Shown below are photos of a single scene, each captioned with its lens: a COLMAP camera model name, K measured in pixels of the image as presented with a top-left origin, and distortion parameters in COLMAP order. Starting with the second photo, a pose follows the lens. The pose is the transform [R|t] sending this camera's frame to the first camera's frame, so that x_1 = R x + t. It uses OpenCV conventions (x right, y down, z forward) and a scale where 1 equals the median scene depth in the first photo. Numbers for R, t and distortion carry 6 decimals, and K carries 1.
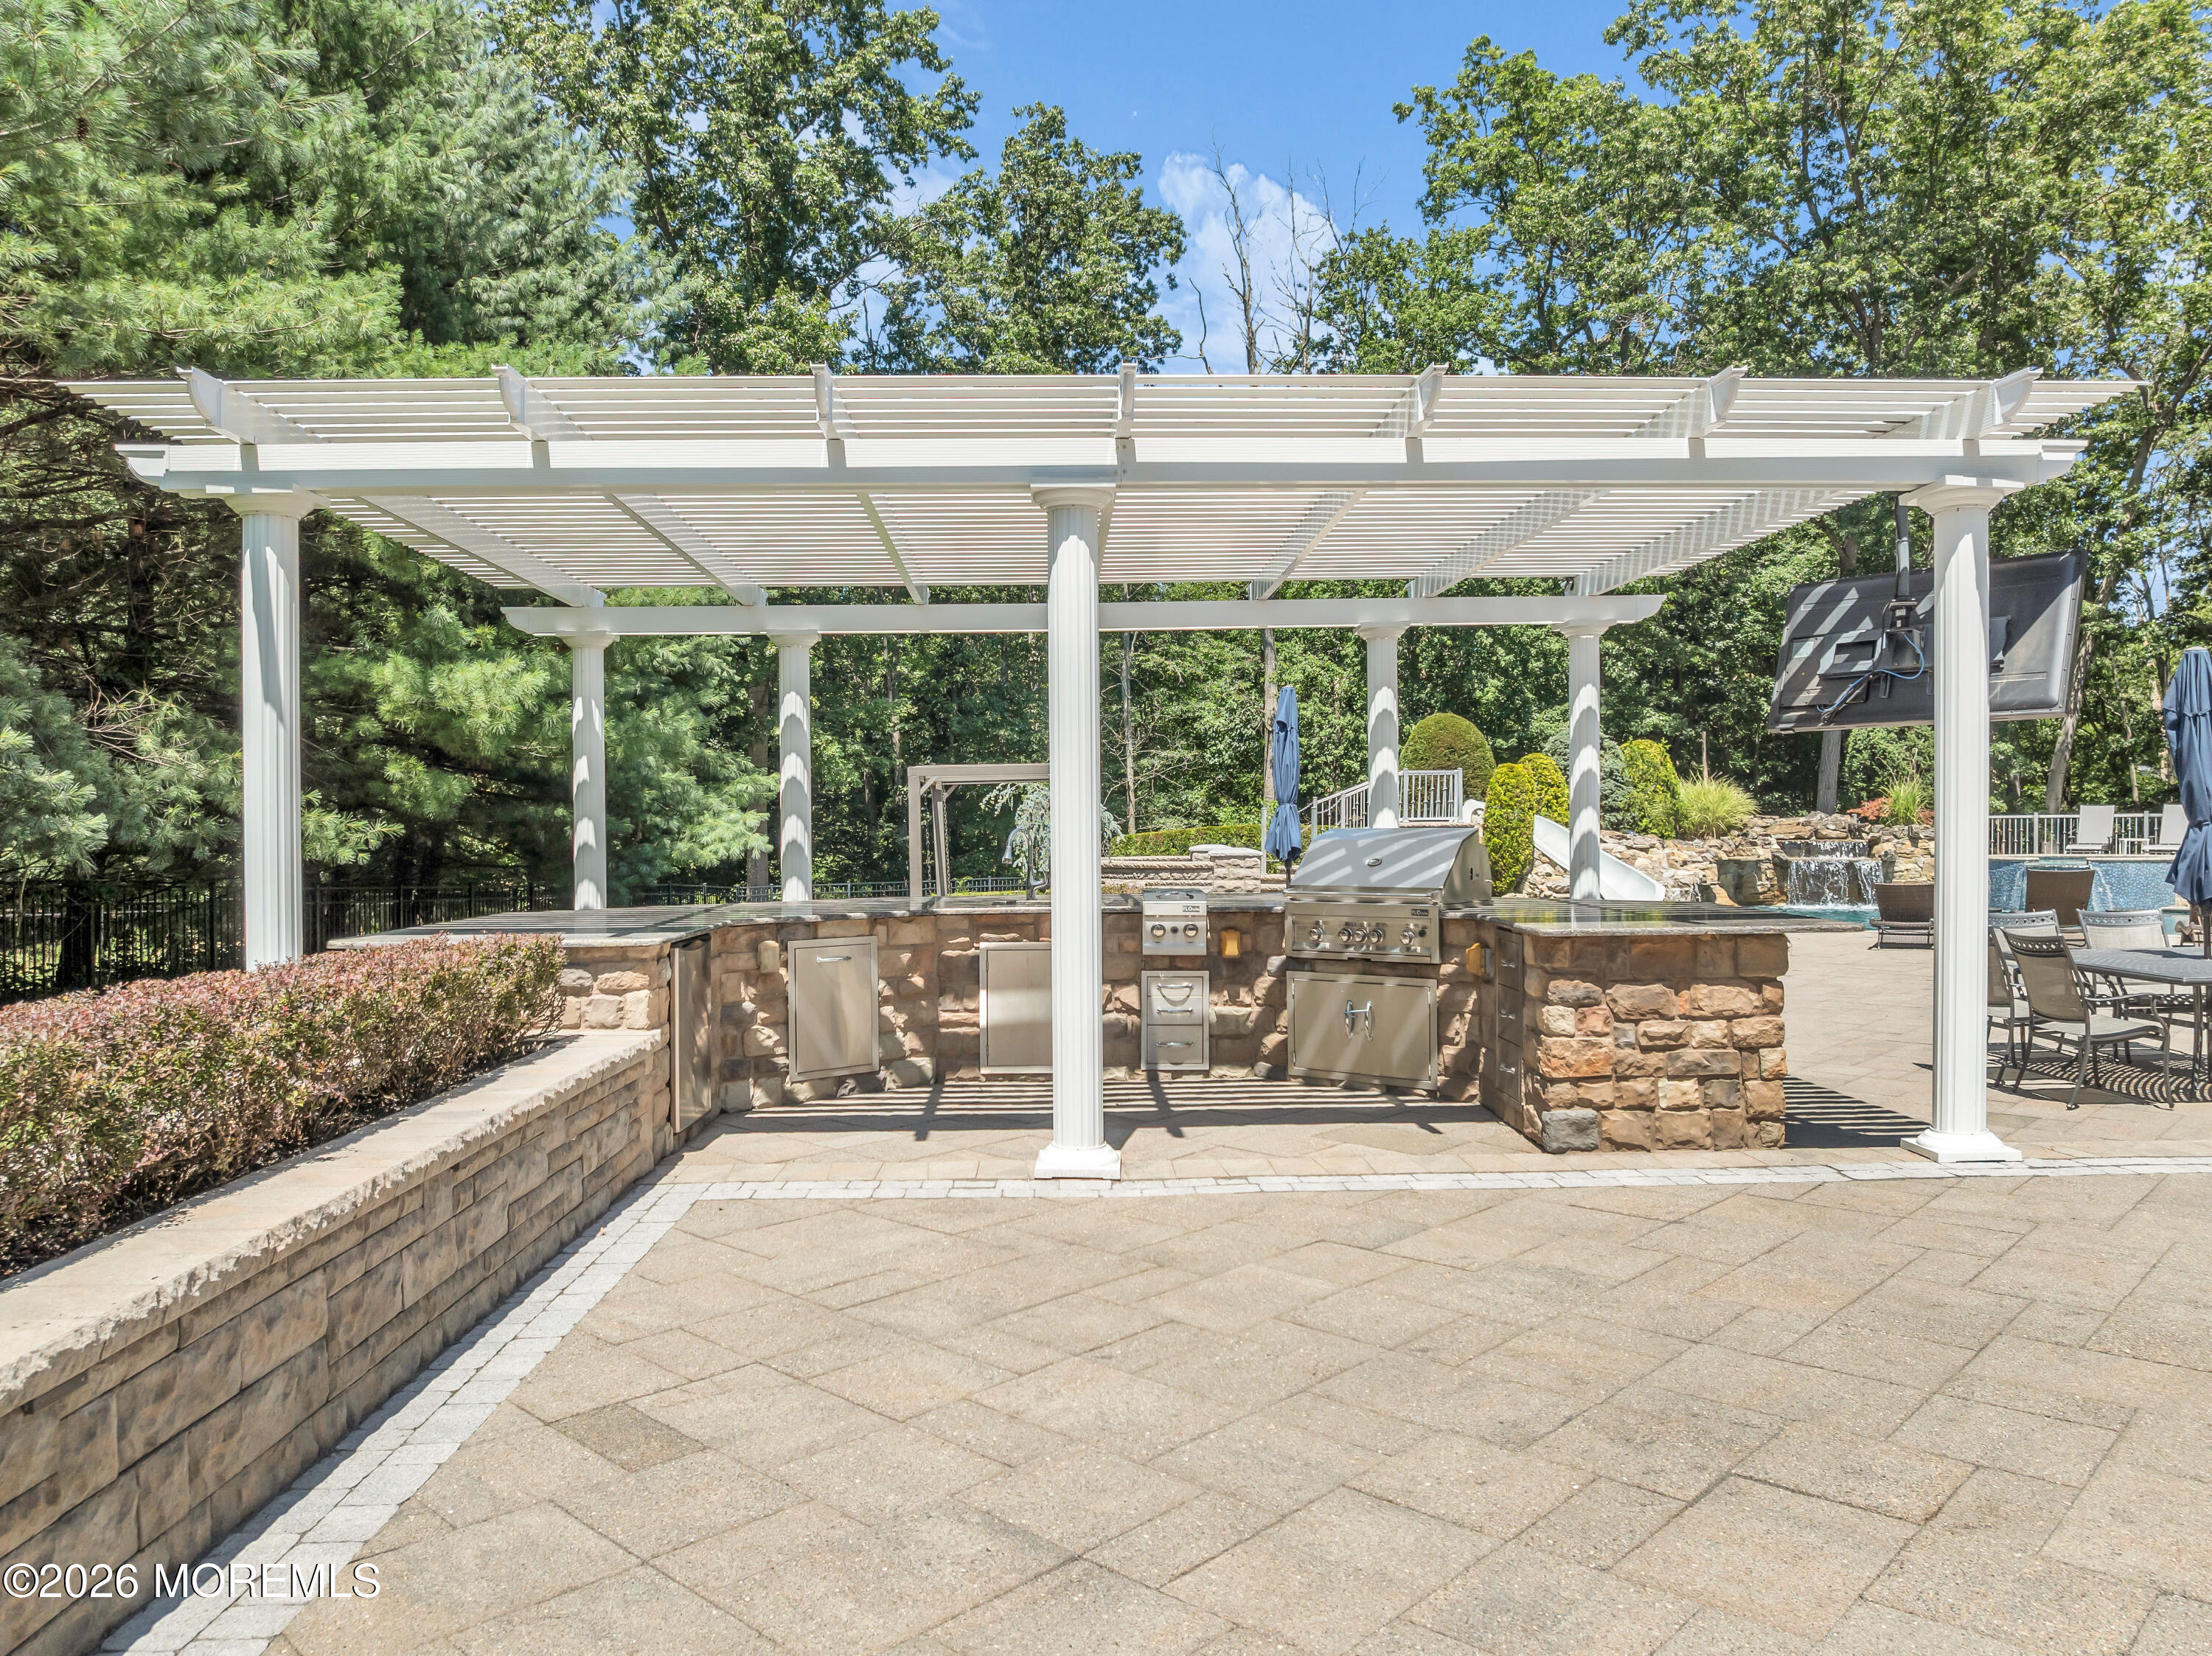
lens RADIAL K [[1567.5, 0, 1108.6], [0, 1567.5, 821.9], [0, 0, 1]] dist [-0.036961, -0.008296]
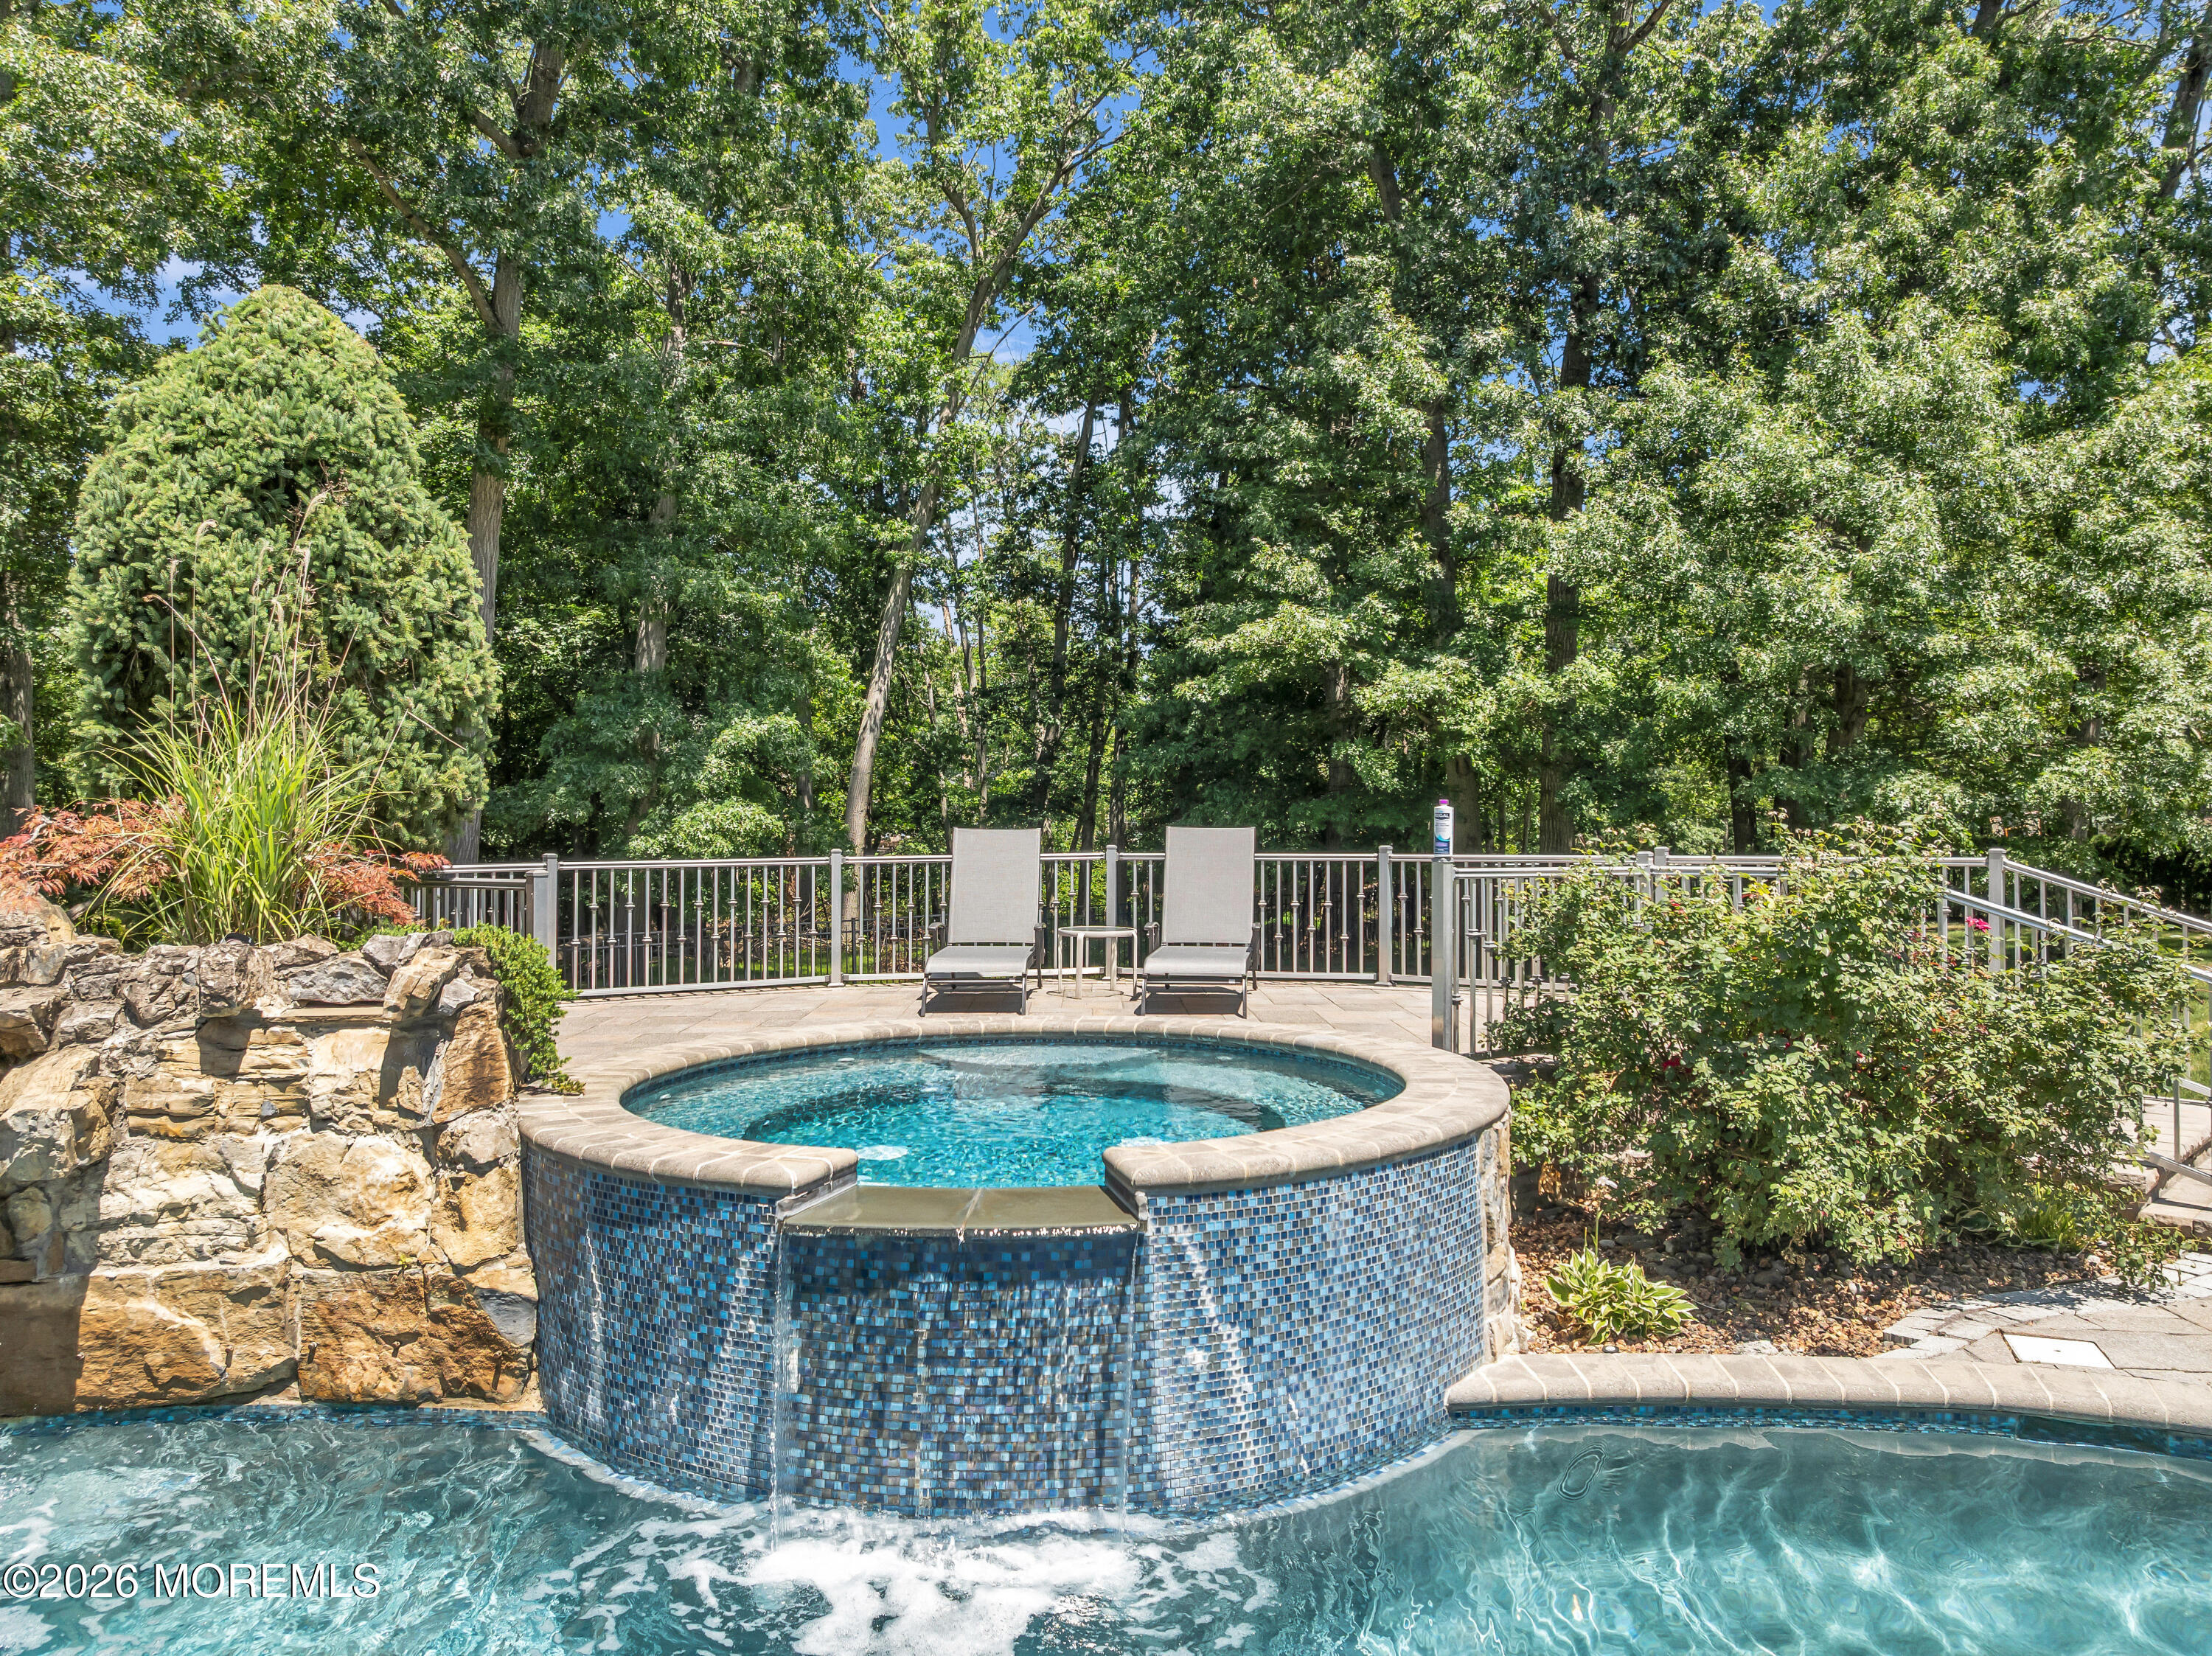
lens RADIAL K [[1567.5, 0, 1108.6], [0, 1567.5, 821.9], [0, 0, 1]] dist [-0.036961, -0.008296]
pose [[0.752610, 0.003056, 0.658459, 1.626120], [0.007611, 0.999882, -0.013340, -0.029751], [-0.658422, 0.015051, 0.752498, 2.722525]]
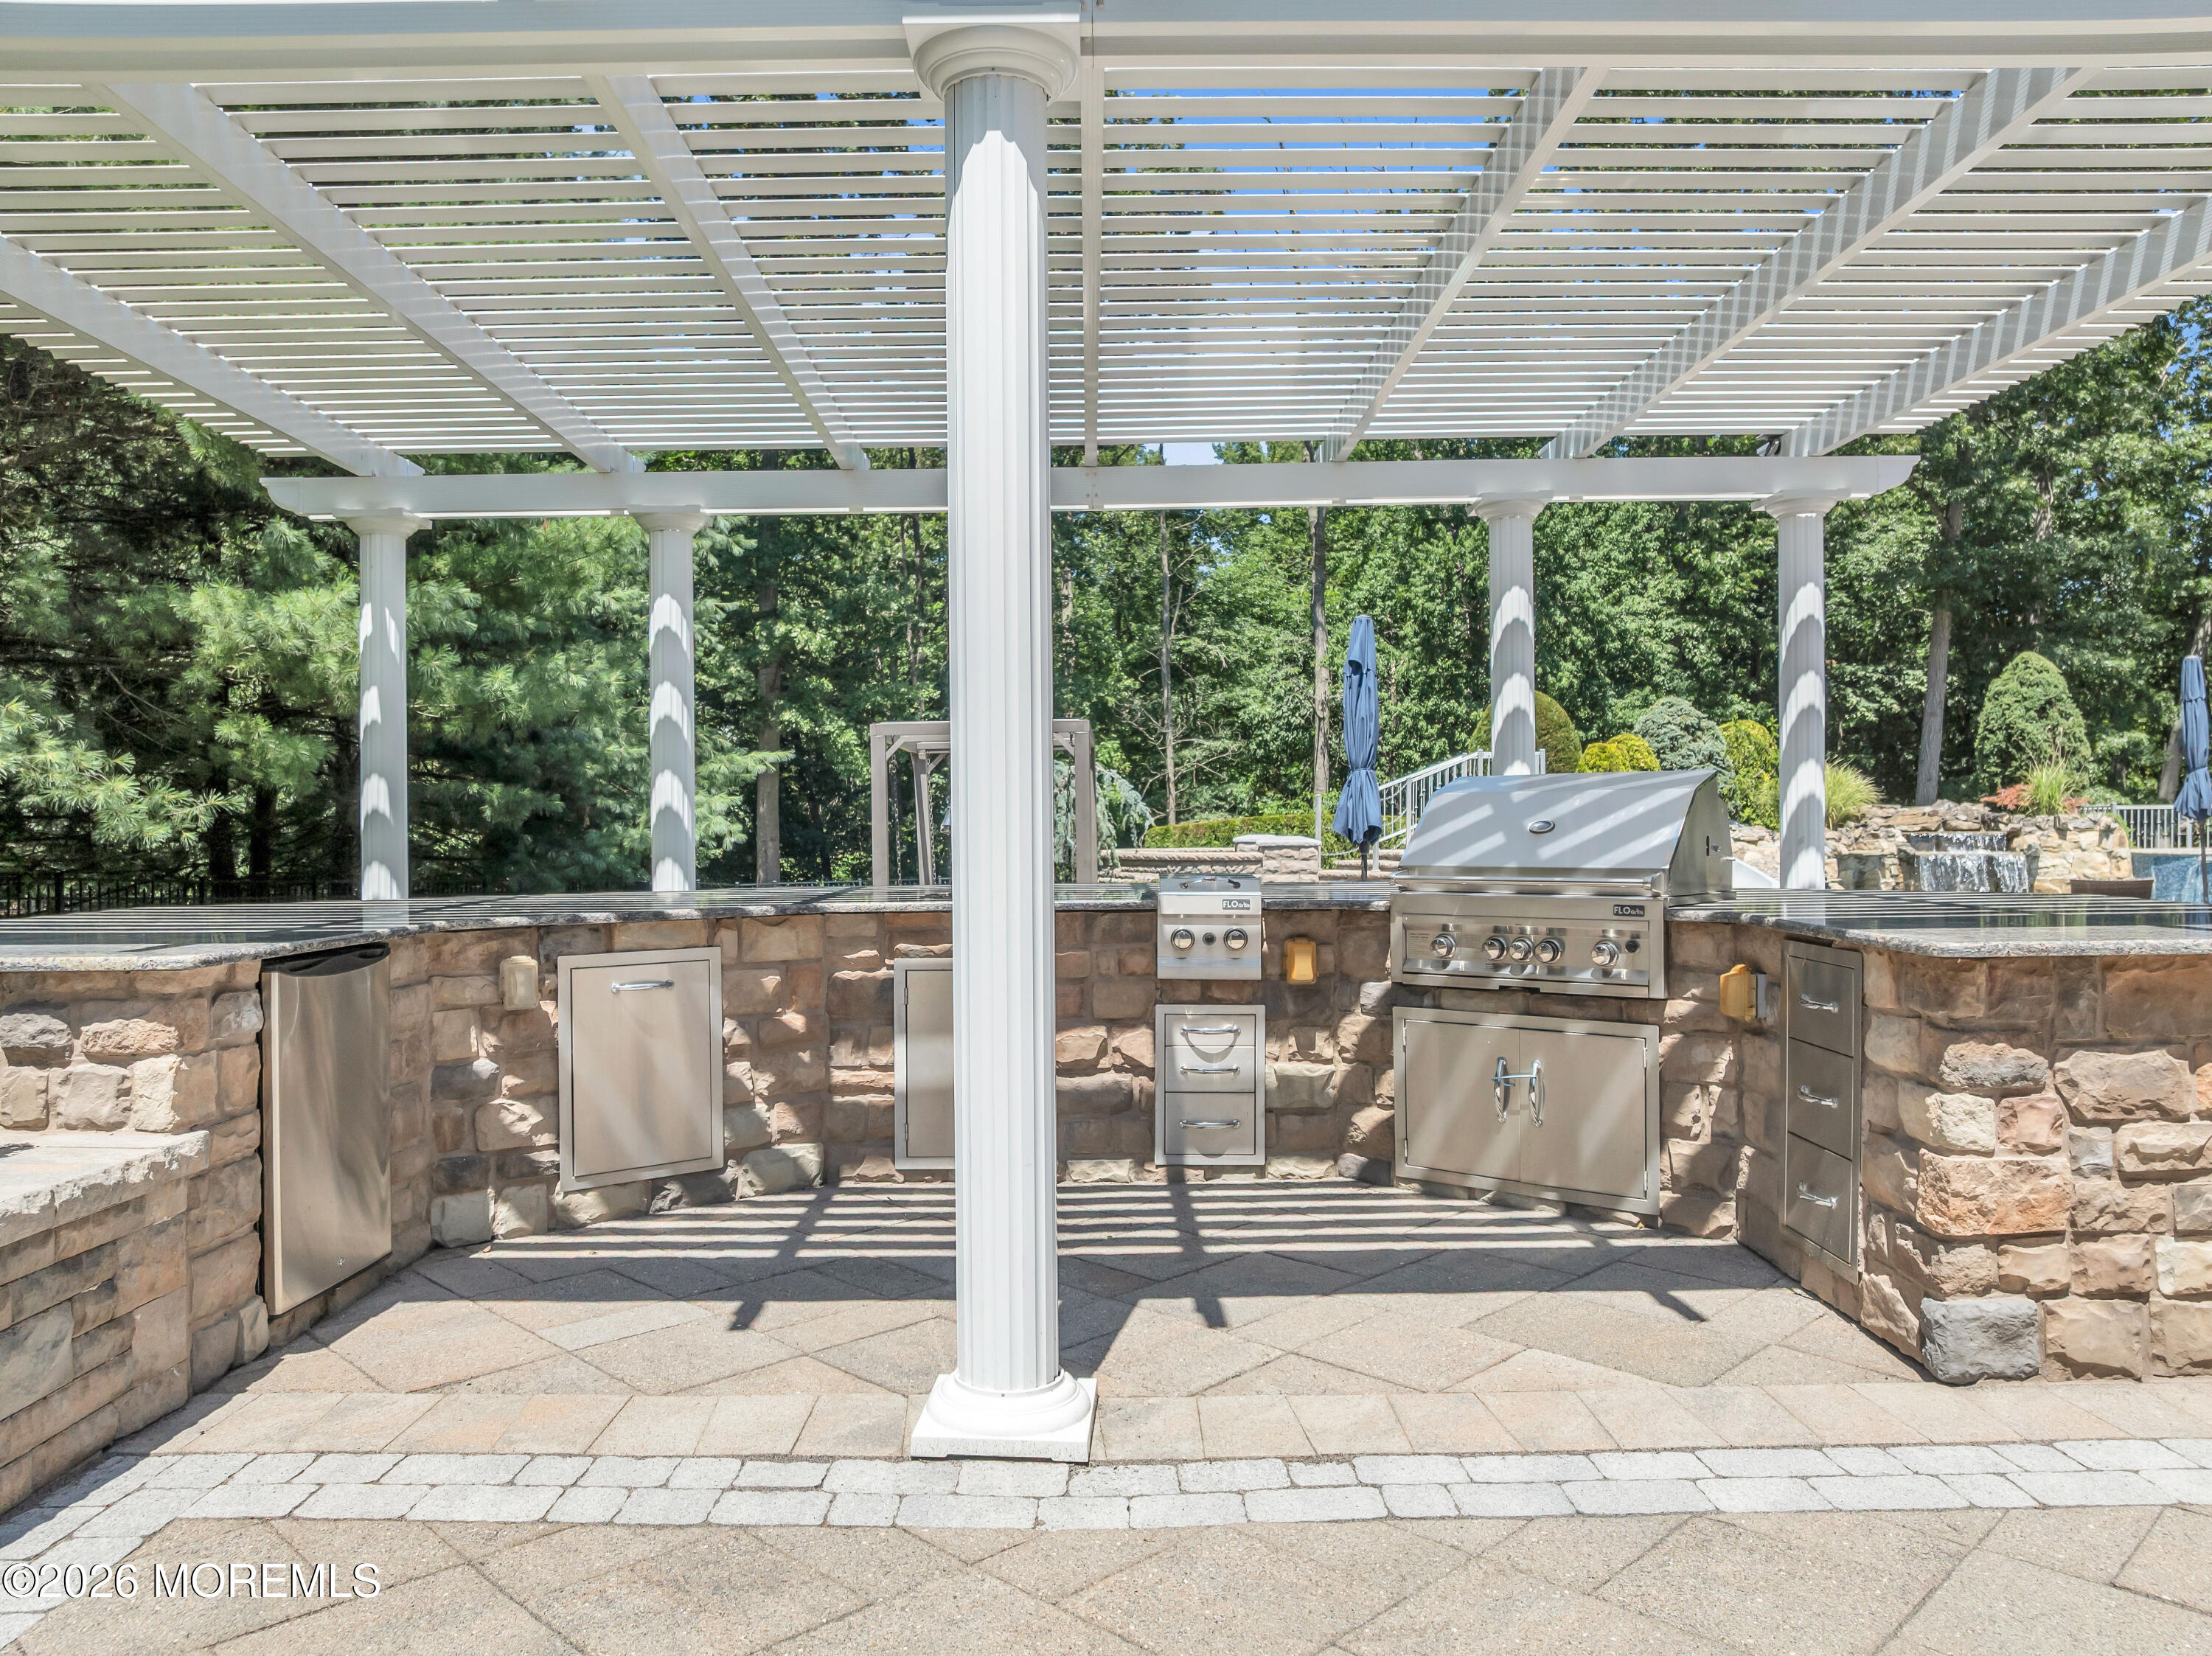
lens RADIAL K [[1567.5, 0, 1108.6], [0, 1567.5, 821.9], [0, 0, 1]] dist [-0.036961, -0.008296]
pose [[0.999603, 0.000711, -0.028165, 0.019878], [-0.000727, 1.000000, -0.000569, 0.023594], [0.028165, 0.000589, 0.999603, 0.384281]]
